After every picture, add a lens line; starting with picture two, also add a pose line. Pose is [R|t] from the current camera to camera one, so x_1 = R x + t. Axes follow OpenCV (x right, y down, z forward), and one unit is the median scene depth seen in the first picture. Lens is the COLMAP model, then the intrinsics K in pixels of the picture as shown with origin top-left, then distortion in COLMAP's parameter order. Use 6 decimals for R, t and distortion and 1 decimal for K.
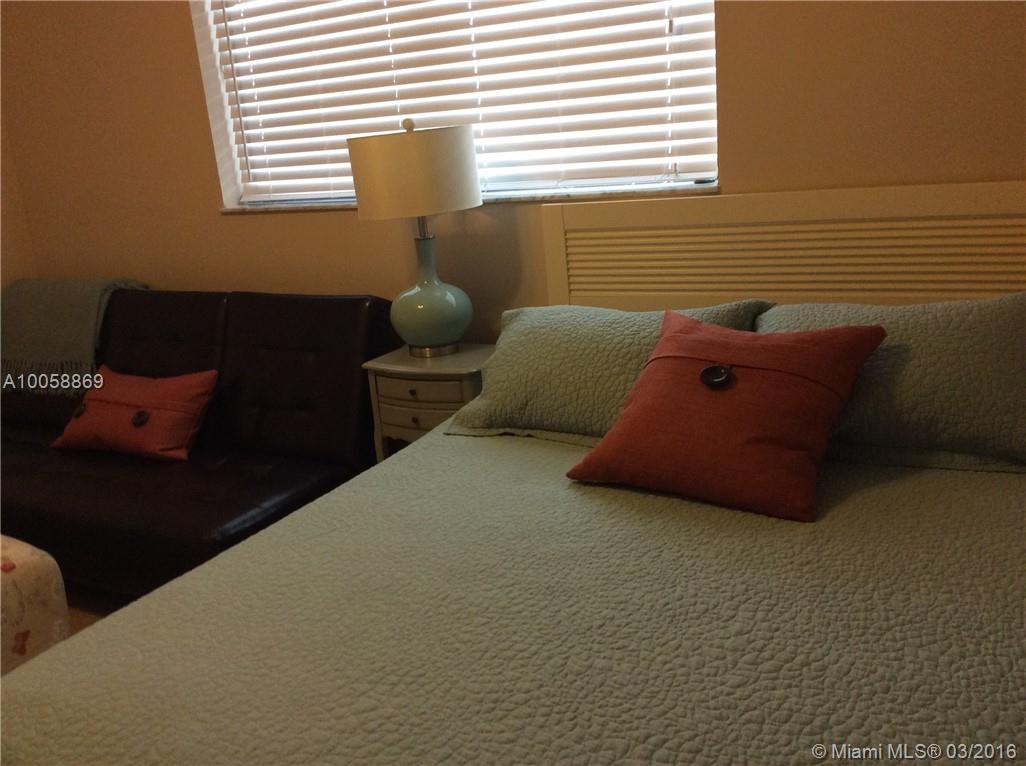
lens RADIAL K [[939.9, 0, 513.0], [0, 939.9, 383.0], [0, 0, 1]] dist [0.005013, 0.003083]
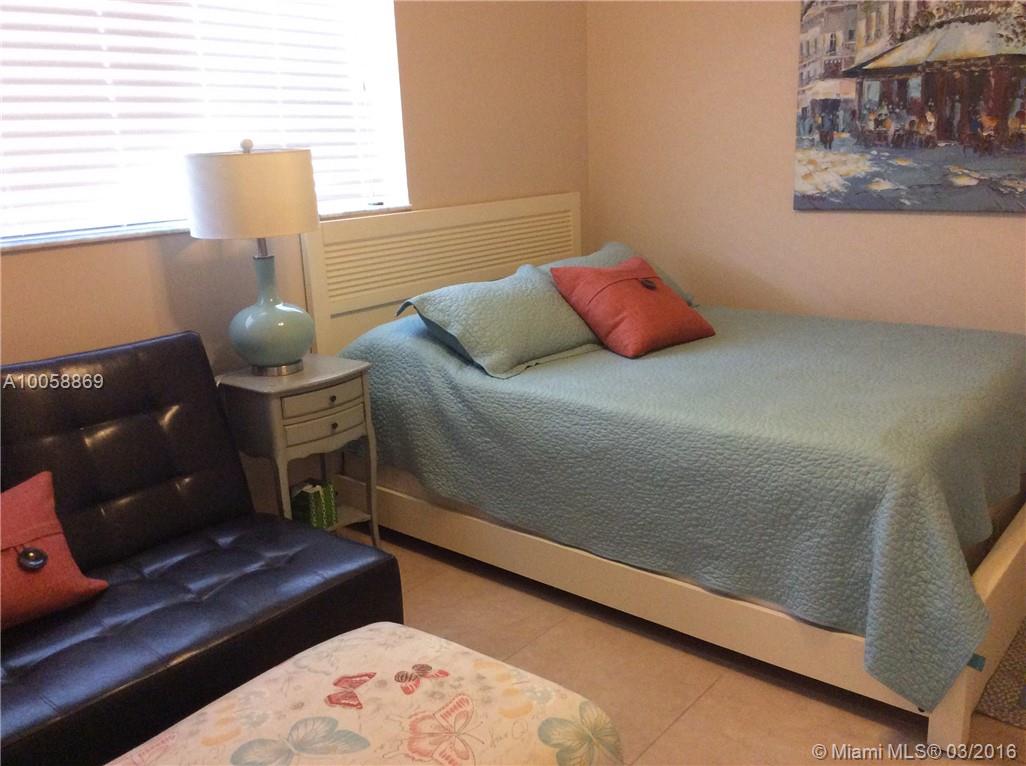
lens RADIAL K [[939.9, 0, 513.0], [0, 939.9, 383.0], [0, 0, 1]] dist [0.005013, 0.003083]
pose [[0.181407, -0.167079, 0.969111, -1.118430], [0.278041, 0.953968, 0.112422, -0.070252], [-0.943284, 0.249058, 0.219512, 0.600275]]
